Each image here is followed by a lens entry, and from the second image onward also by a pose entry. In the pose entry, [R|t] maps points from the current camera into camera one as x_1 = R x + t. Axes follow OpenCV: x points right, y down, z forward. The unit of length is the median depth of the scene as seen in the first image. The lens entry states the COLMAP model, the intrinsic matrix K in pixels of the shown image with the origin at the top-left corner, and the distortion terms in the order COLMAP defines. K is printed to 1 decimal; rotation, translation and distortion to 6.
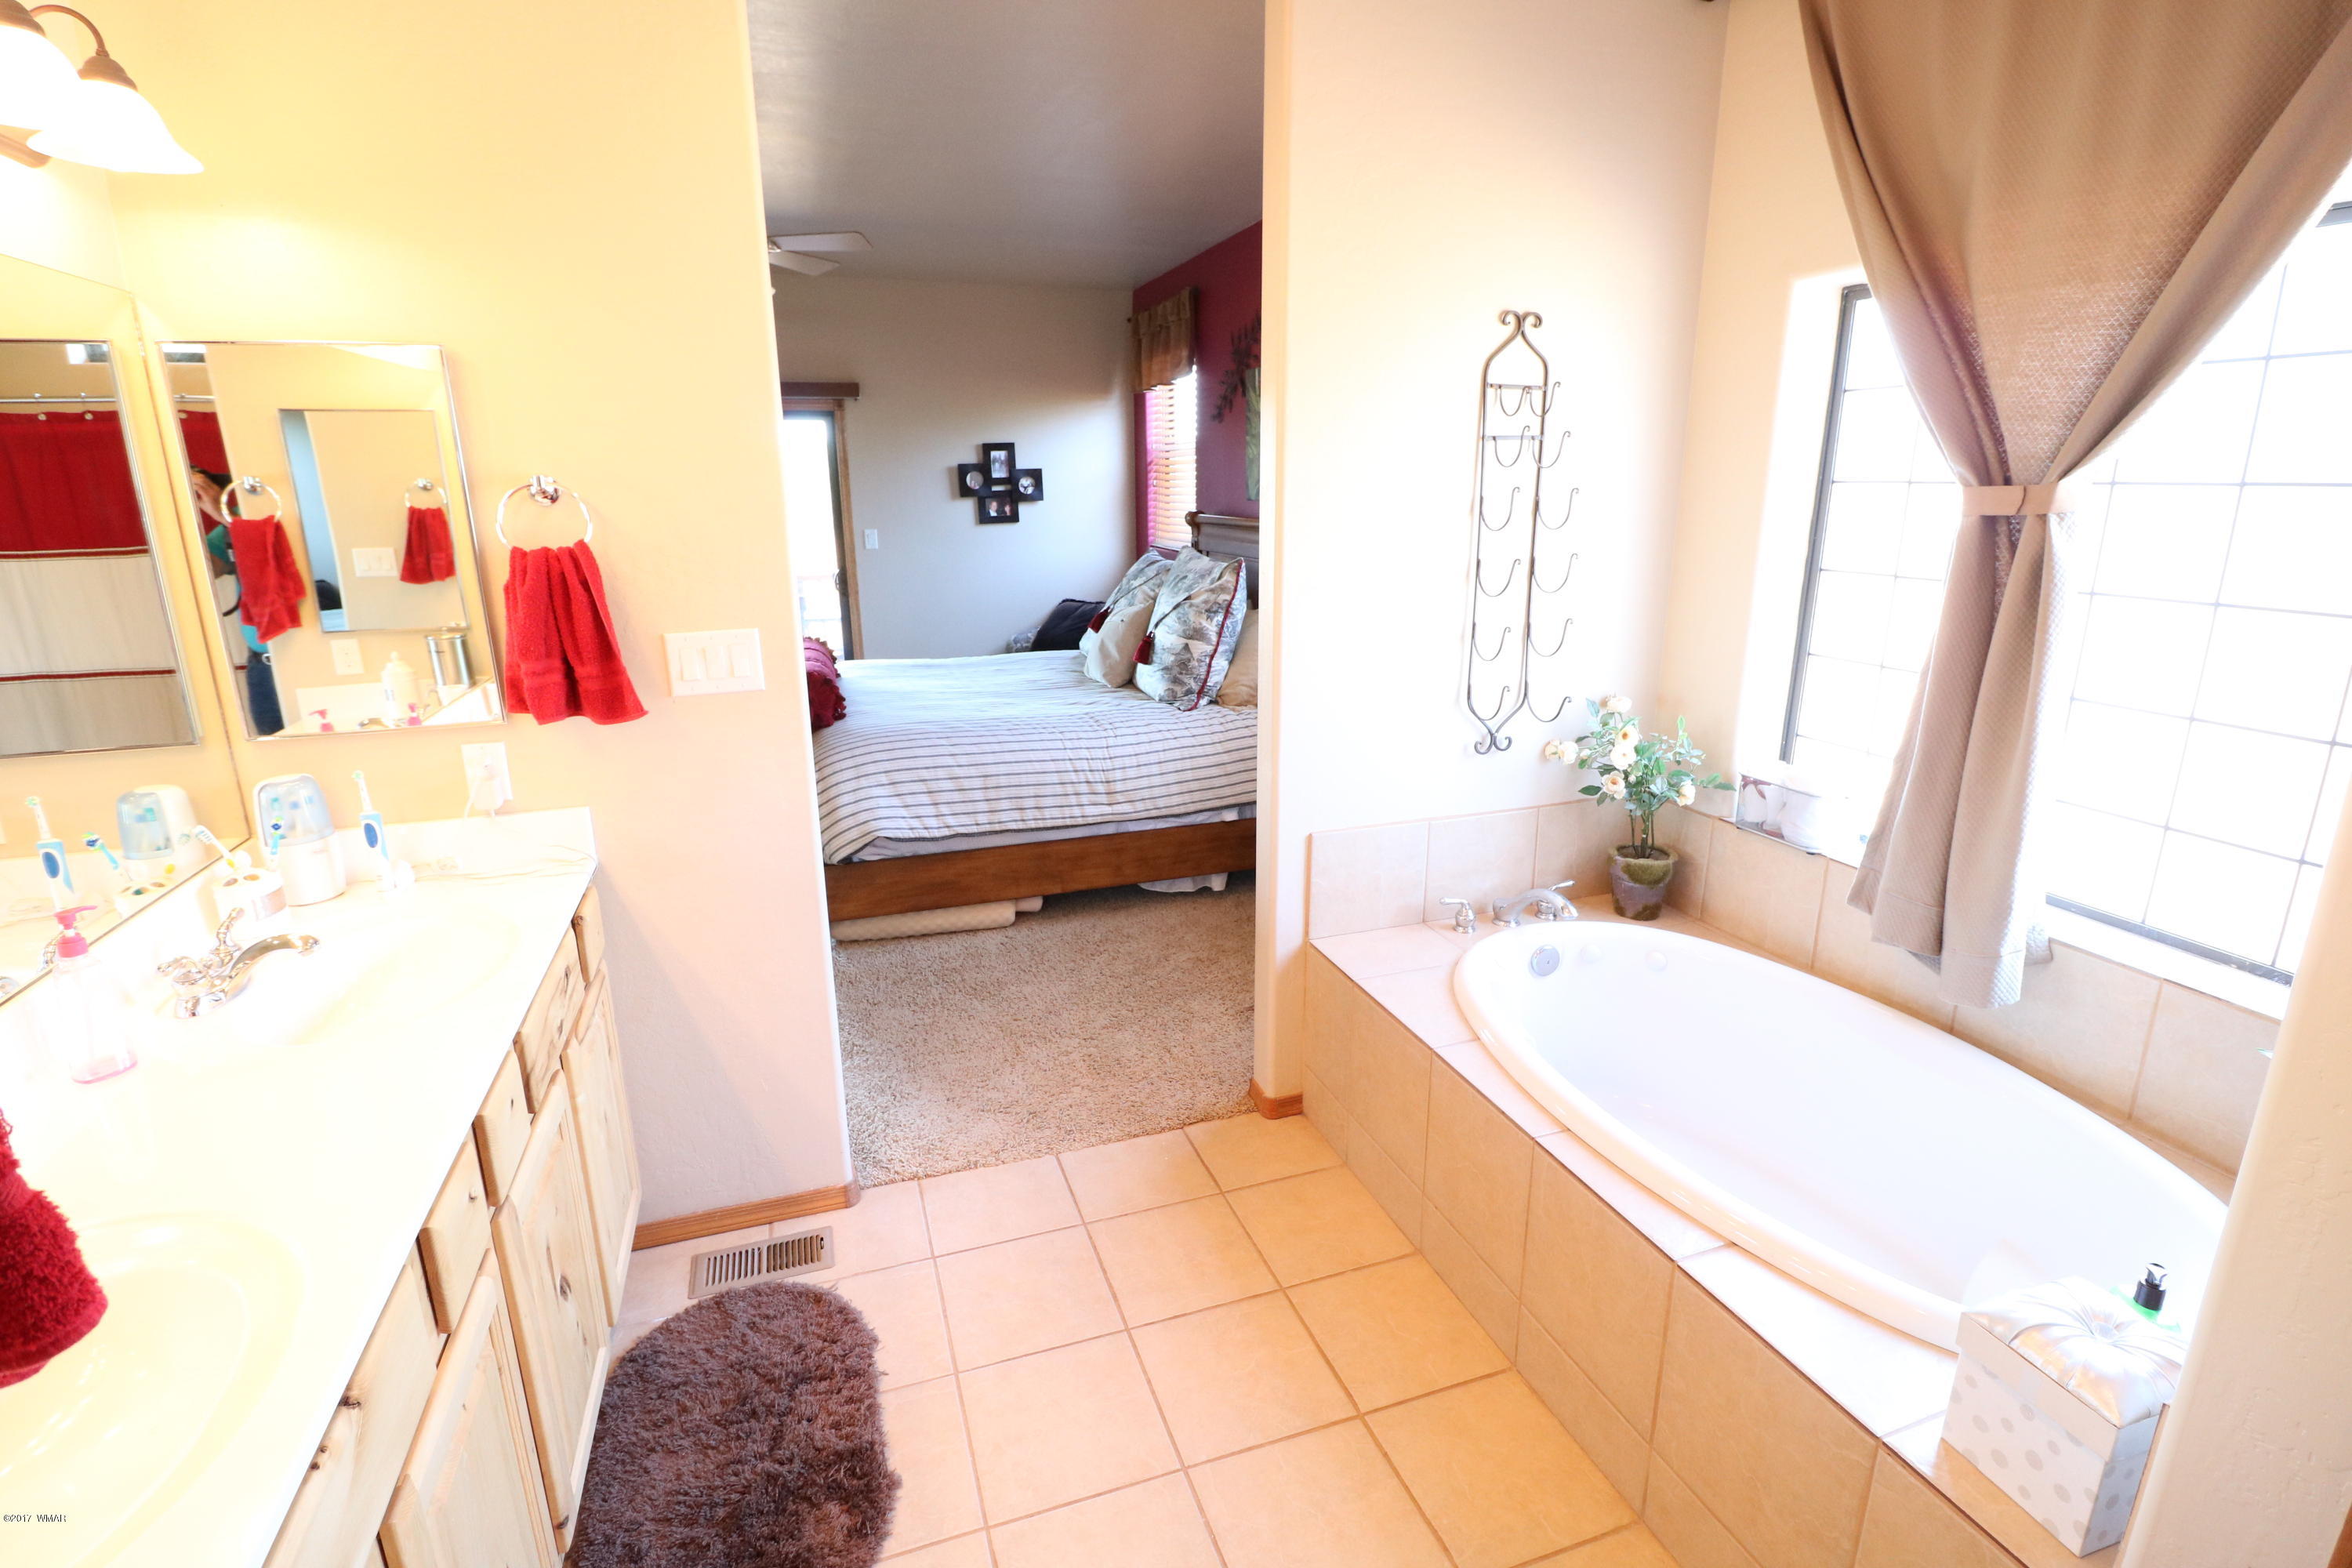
lens RADIAL K [[1080.6, 0, 1174.7], [0, 1080.6, 771.9], [0, 0, 1]] dist [0.003316, -0.015572]
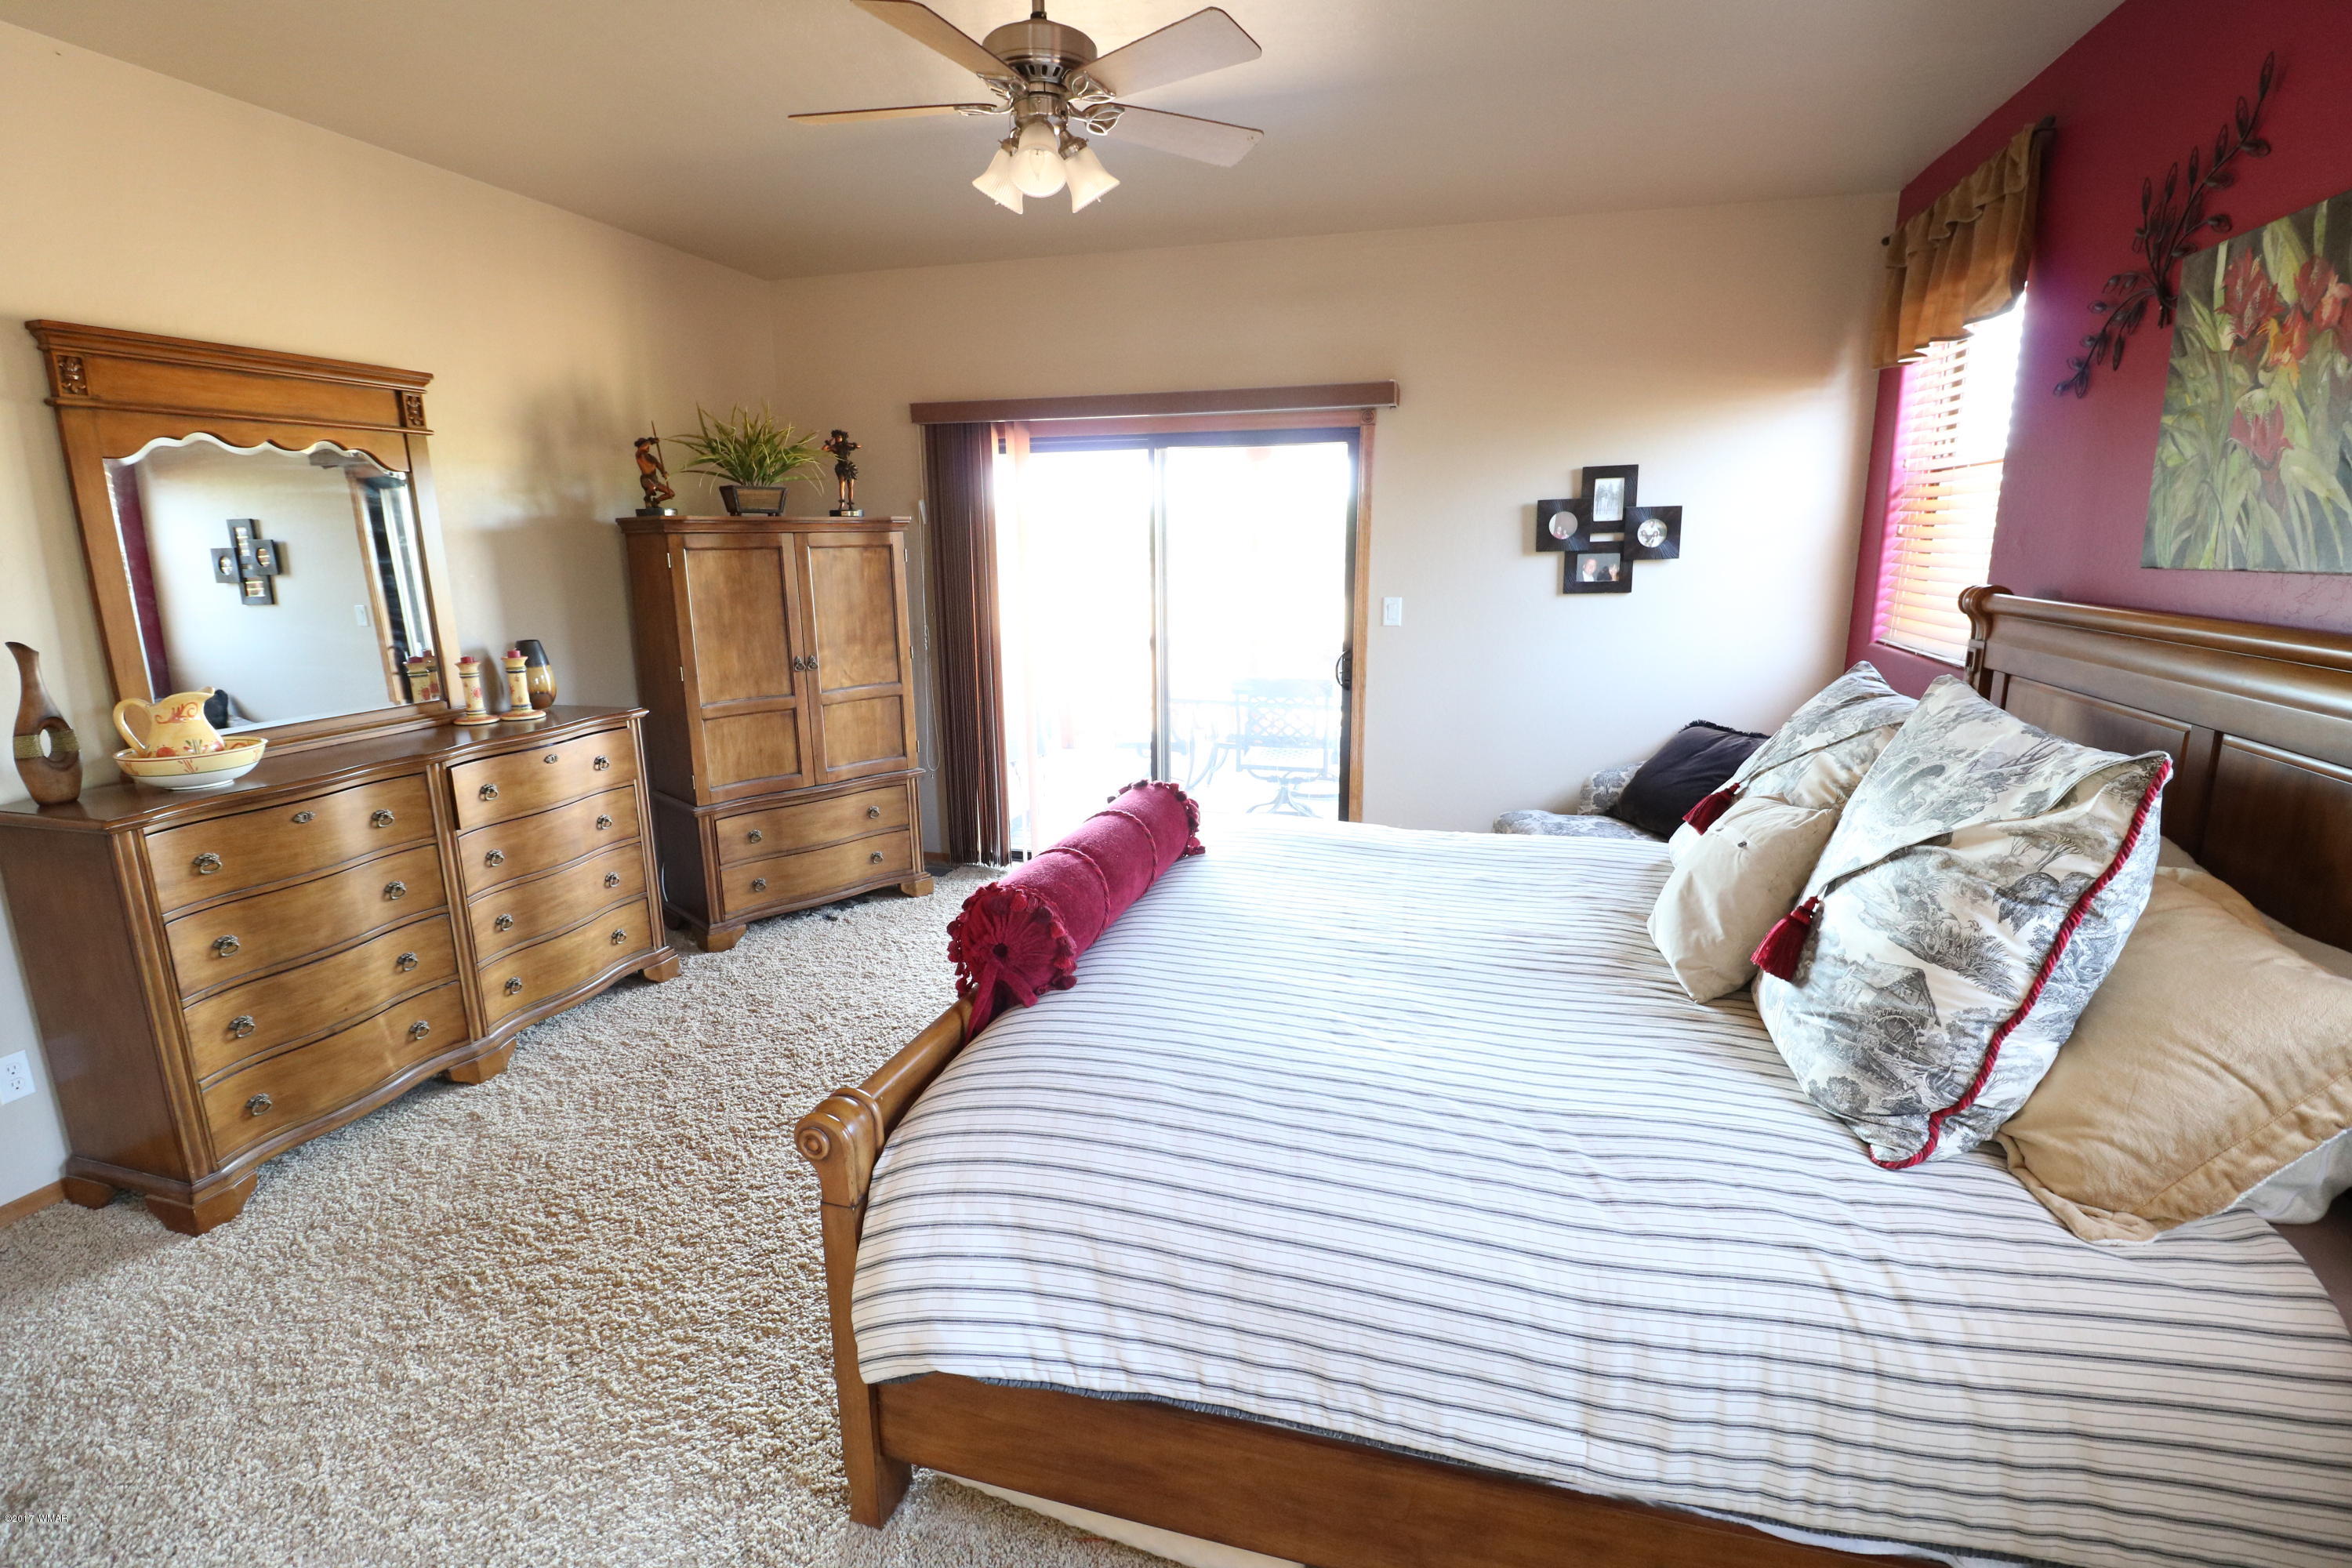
lens RADIAL K [[1080.6, 0, 1174.7], [0, 1080.6, 771.9], [0, 0, 1]] dist [0.003316, -0.015572]
pose [[0.820306, 0.121511, -0.558867, 0.000450], [-0.146949, 0.989144, -0.000629, -0.121458], [0.552724, 0.082641, 0.829257, 0.471407]]
